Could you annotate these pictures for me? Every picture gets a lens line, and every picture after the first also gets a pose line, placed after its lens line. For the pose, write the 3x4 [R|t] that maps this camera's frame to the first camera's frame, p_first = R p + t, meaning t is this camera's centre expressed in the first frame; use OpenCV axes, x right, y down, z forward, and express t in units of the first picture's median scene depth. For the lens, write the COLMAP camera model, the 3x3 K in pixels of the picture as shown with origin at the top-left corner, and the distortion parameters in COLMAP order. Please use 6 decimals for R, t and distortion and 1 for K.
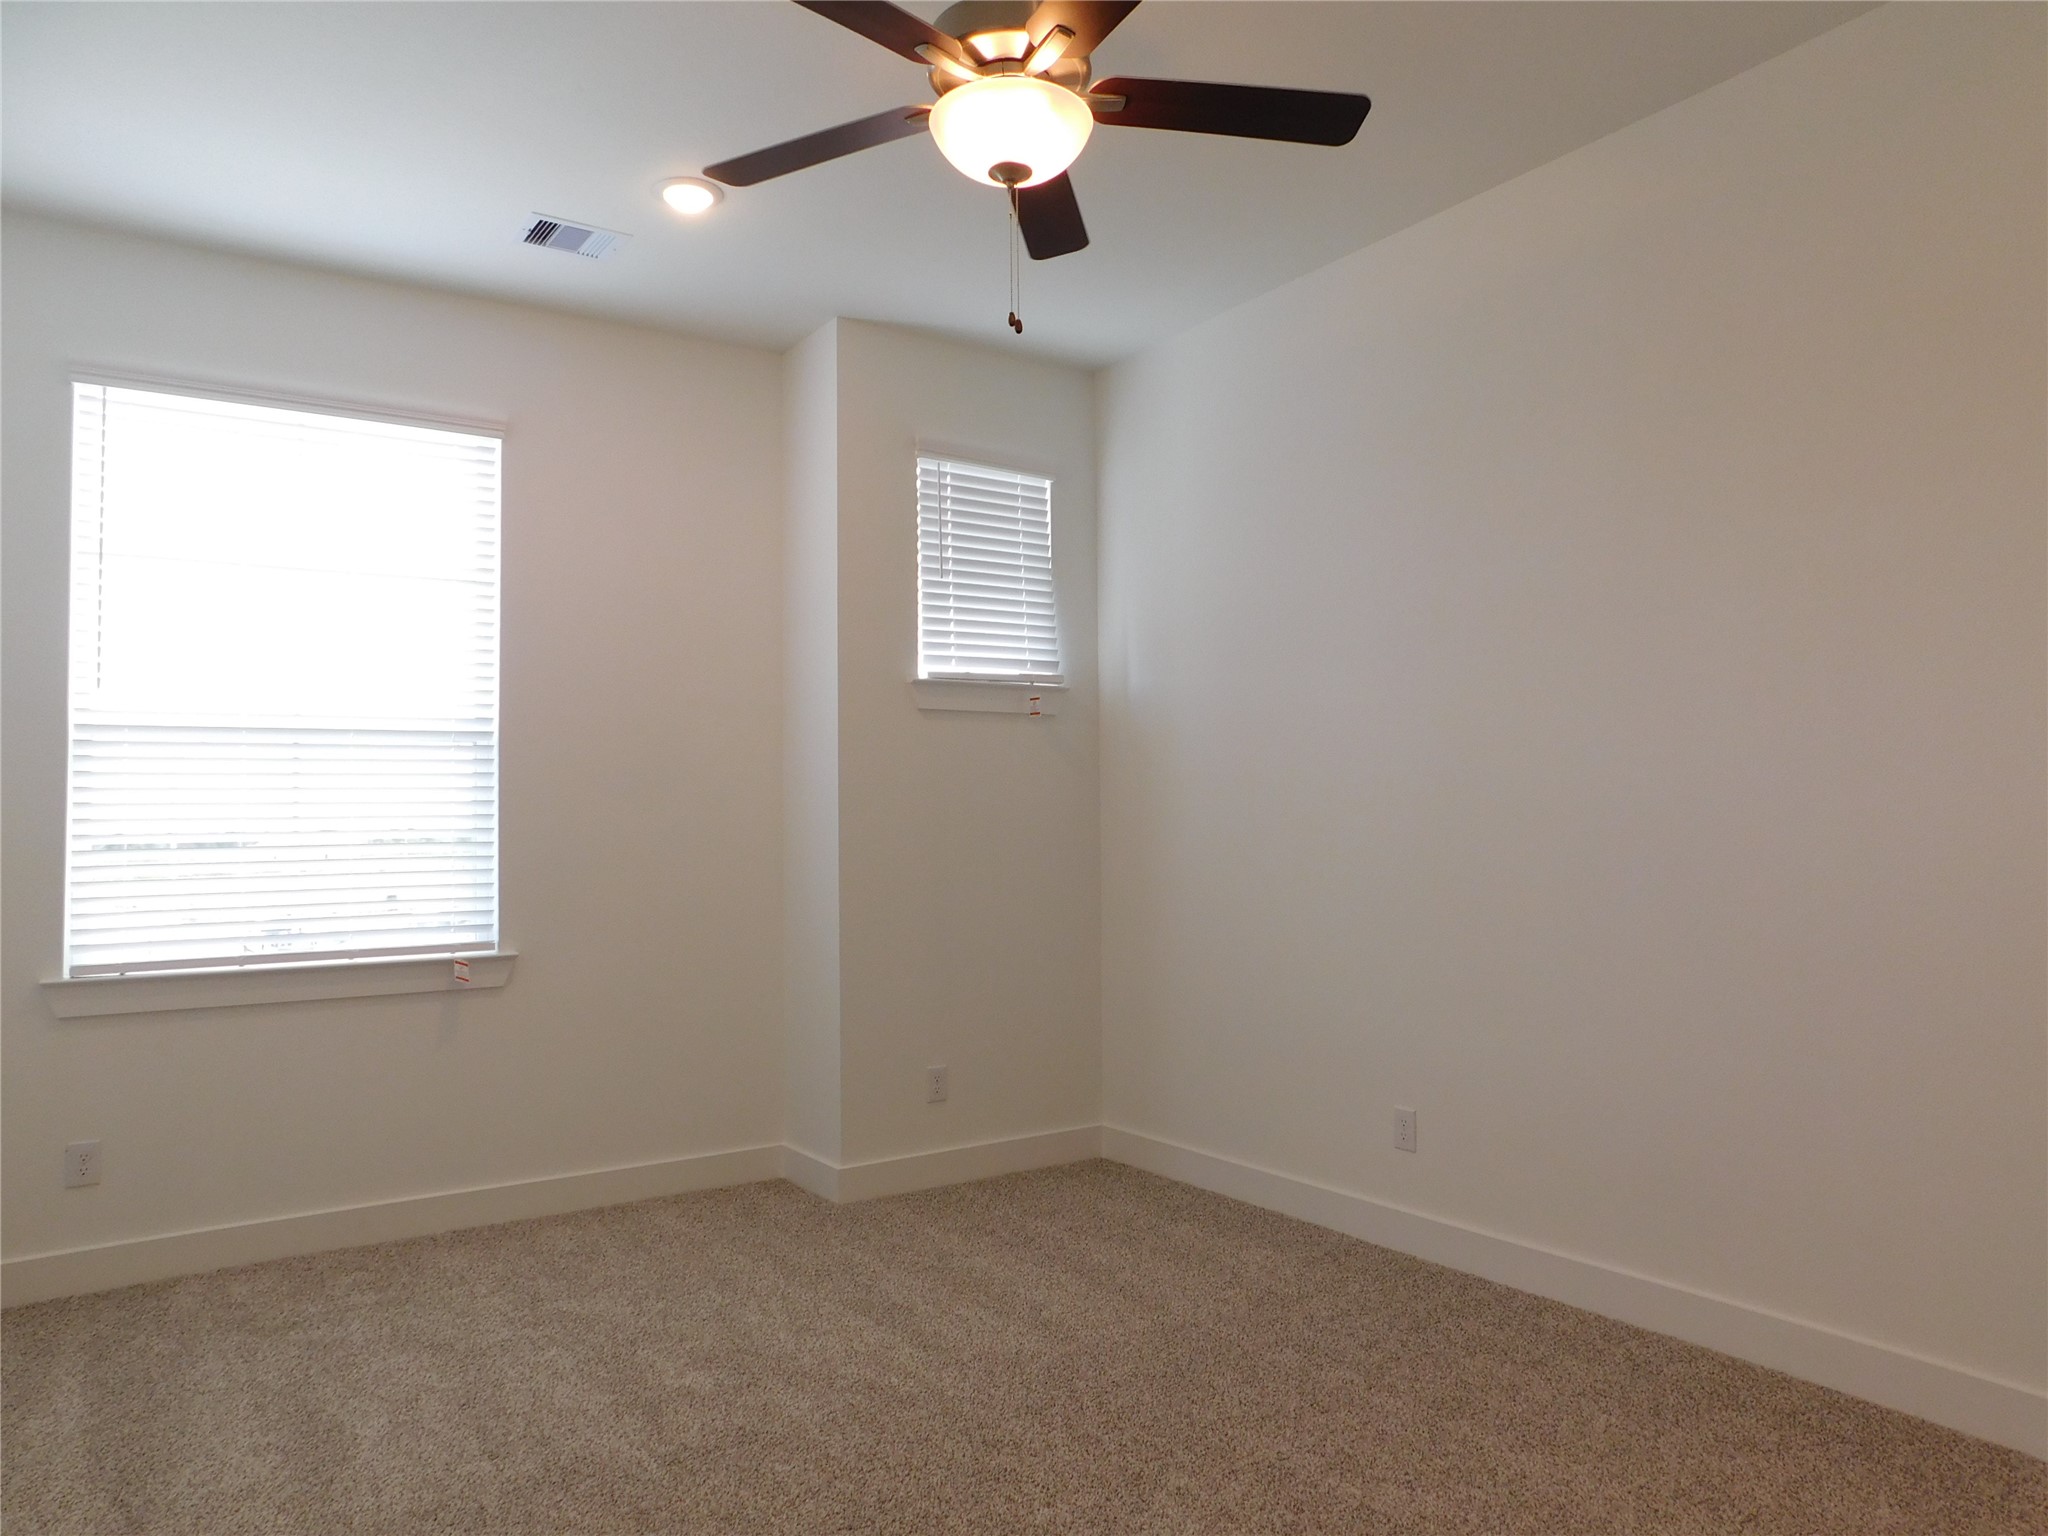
lens RADIAL K [[1368.3, 0, 1023.9], [0, 1368.3, 752.2], [0, 0, 1]] dist [-0.063886, 0.056636]
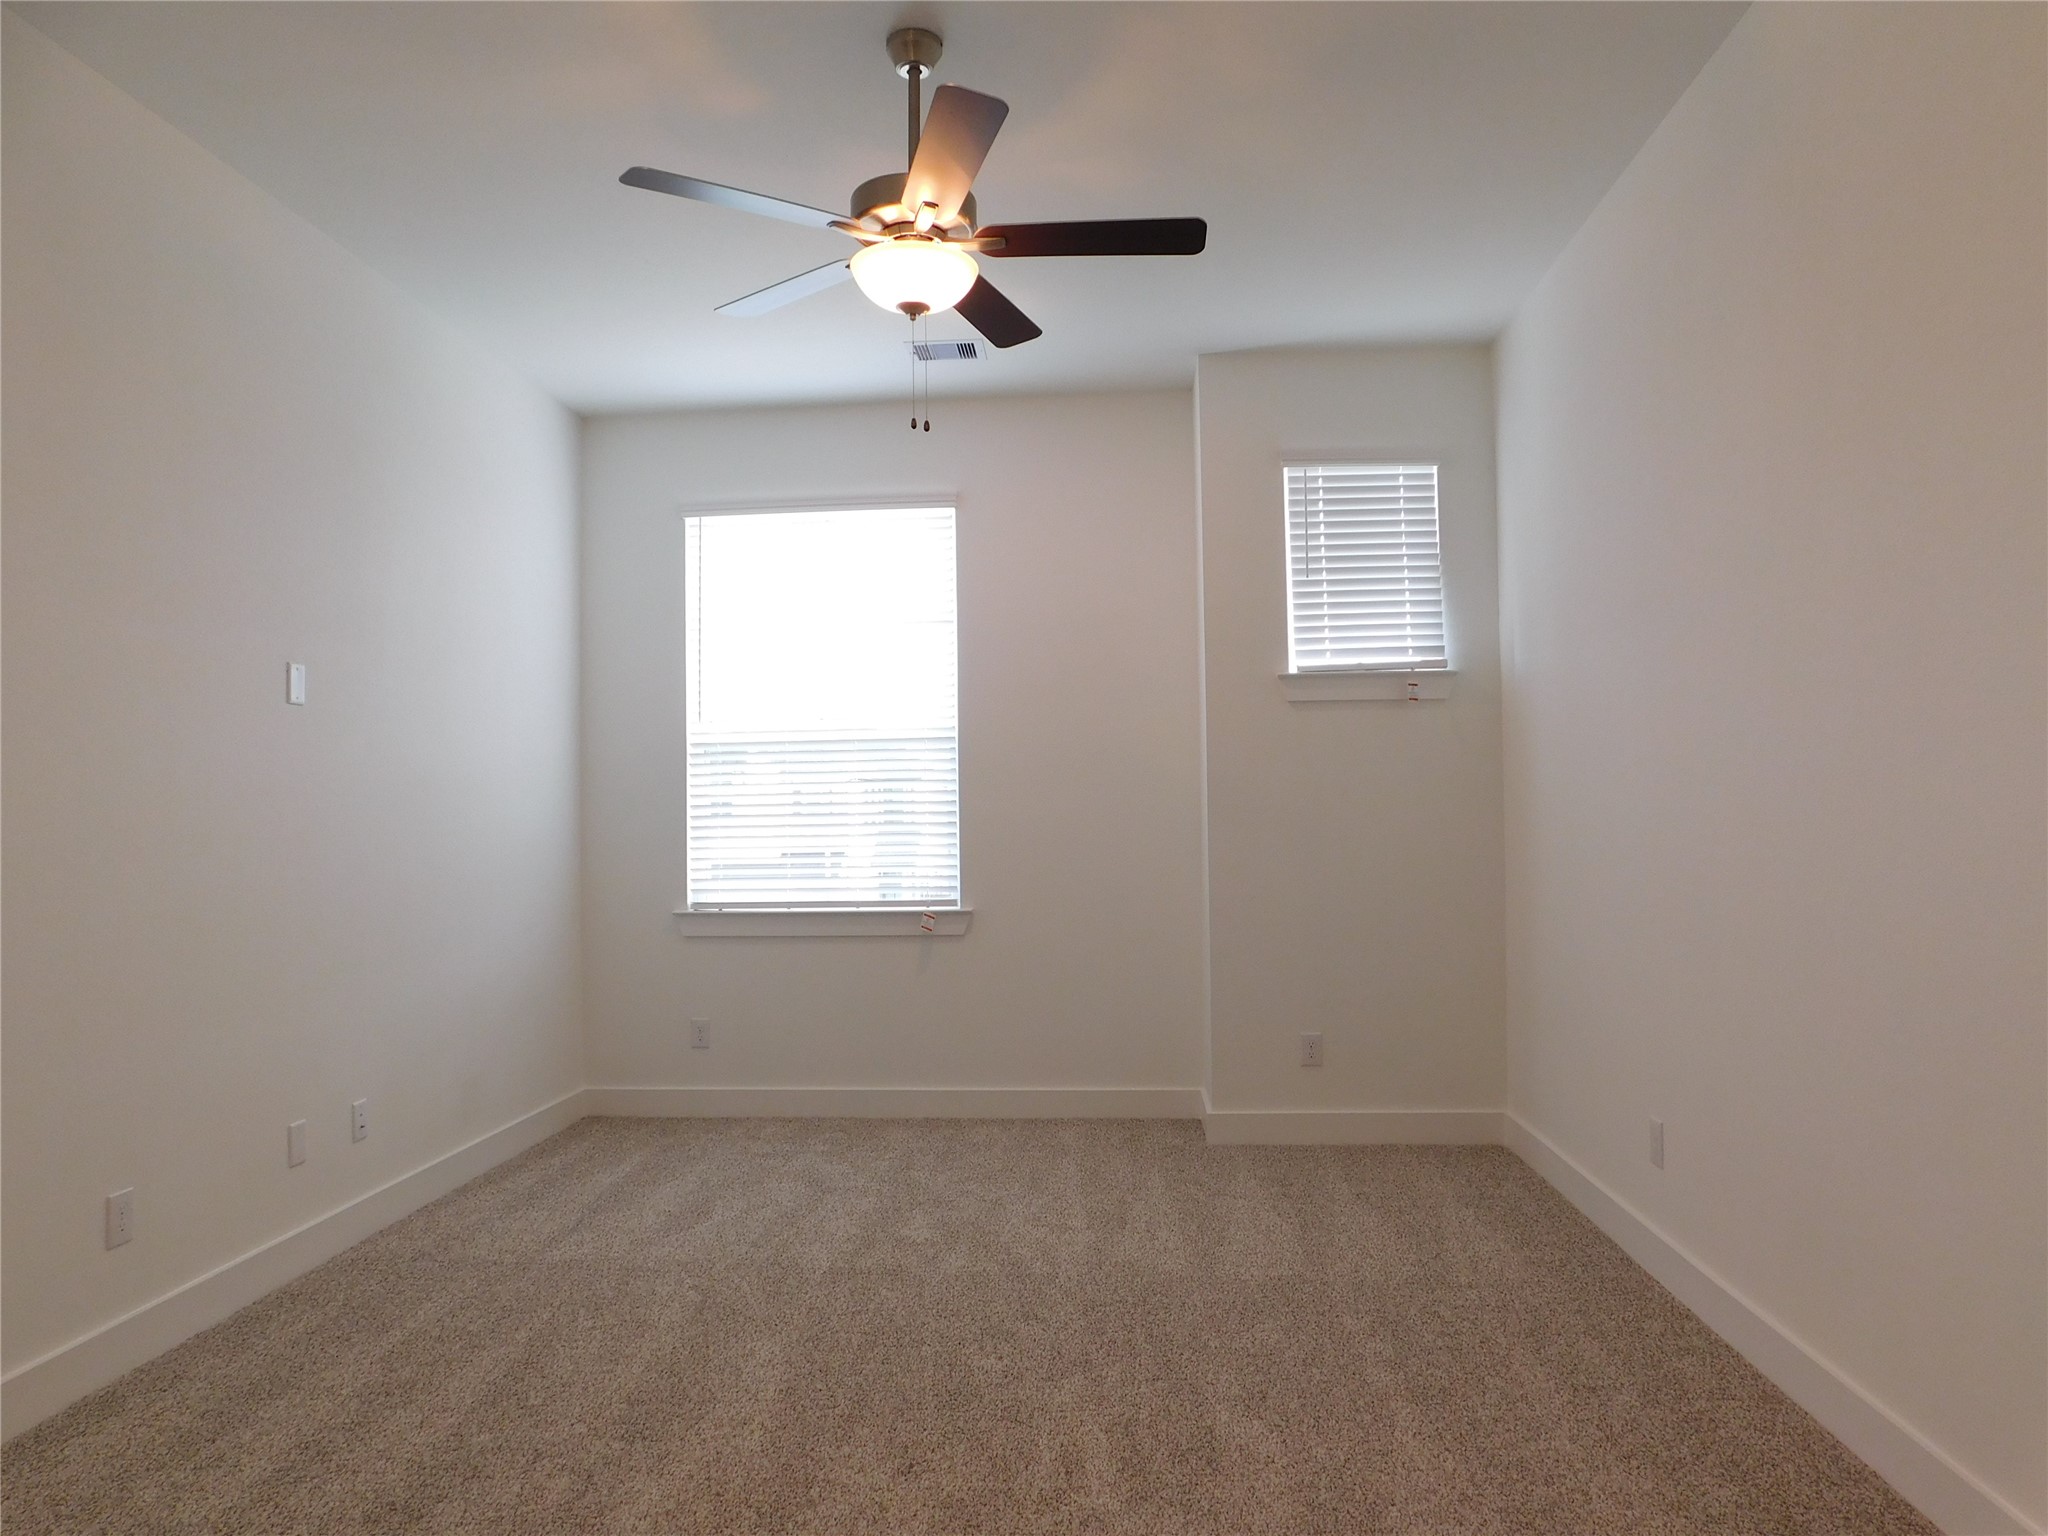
lens RADIAL K [[1368.3, 0, 1023.9], [0, 1368.3, 752.2], [0, 0, 1]] dist [-0.063886, 0.056636]
pose [[0.787139, -0.023942, -0.616311, 0.458198], [0.034309, 0.999399, 0.004994, -0.004209], [0.615821, -0.025076, 0.787487, 0.023487]]
